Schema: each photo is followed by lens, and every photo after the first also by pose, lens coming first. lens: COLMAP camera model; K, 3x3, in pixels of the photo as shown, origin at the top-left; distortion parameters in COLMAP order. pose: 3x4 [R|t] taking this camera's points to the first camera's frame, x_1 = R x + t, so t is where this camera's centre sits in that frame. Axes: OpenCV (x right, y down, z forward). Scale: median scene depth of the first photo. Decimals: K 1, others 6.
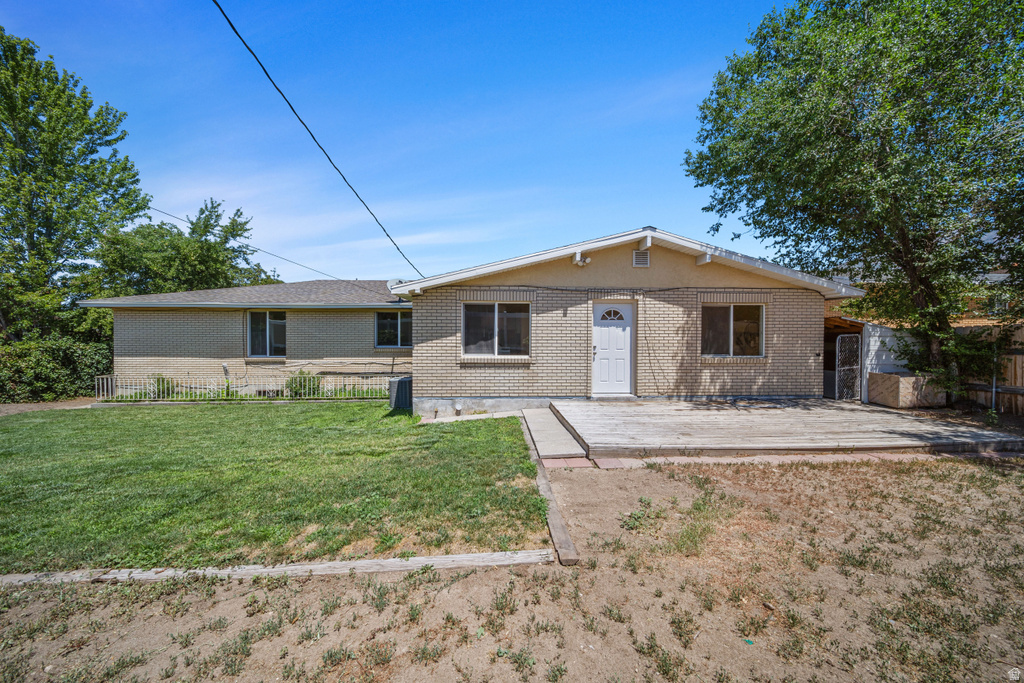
lens RADIAL K [[352.8, 0, 508.5], [0, 352.8, 339.0], [0, 0, 1]] dist [-0.000180, -0.000040]
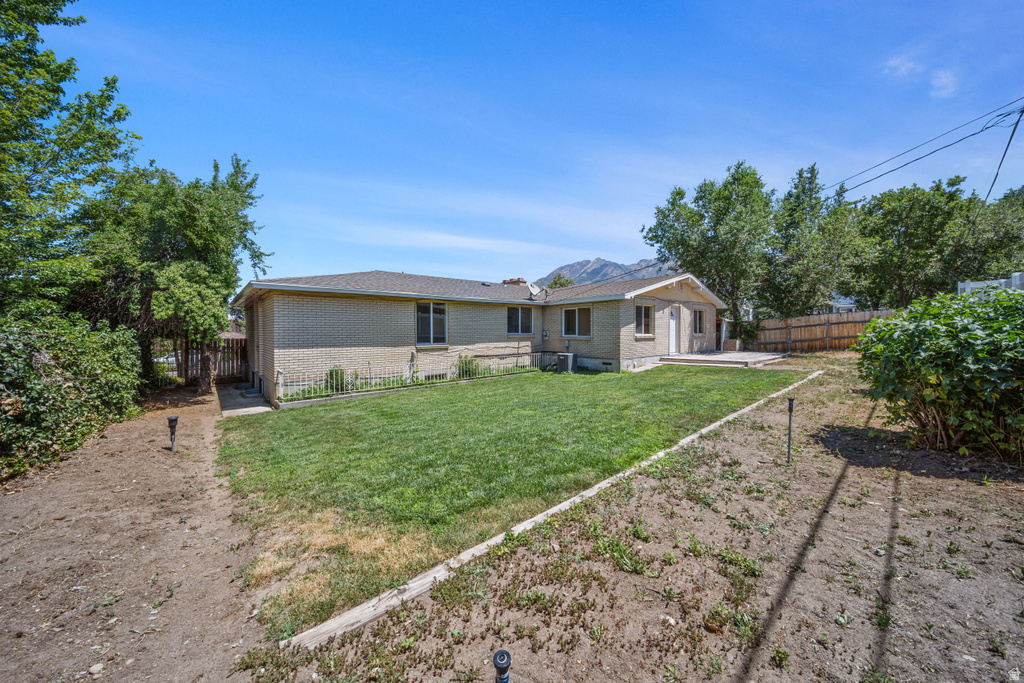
lens RADIAL K [[352.8, 0, 512.4], [0, 352.8, 337.7], [0, 0, 1]] dist [-0.000180, -0.000040]
pose [[0.786566, -0.020221, 0.617175, -1.168778], [0.017588, 0.999792, 0.010342, 0.023171], [-0.617255, 0.002720, 0.786758, -0.015788]]
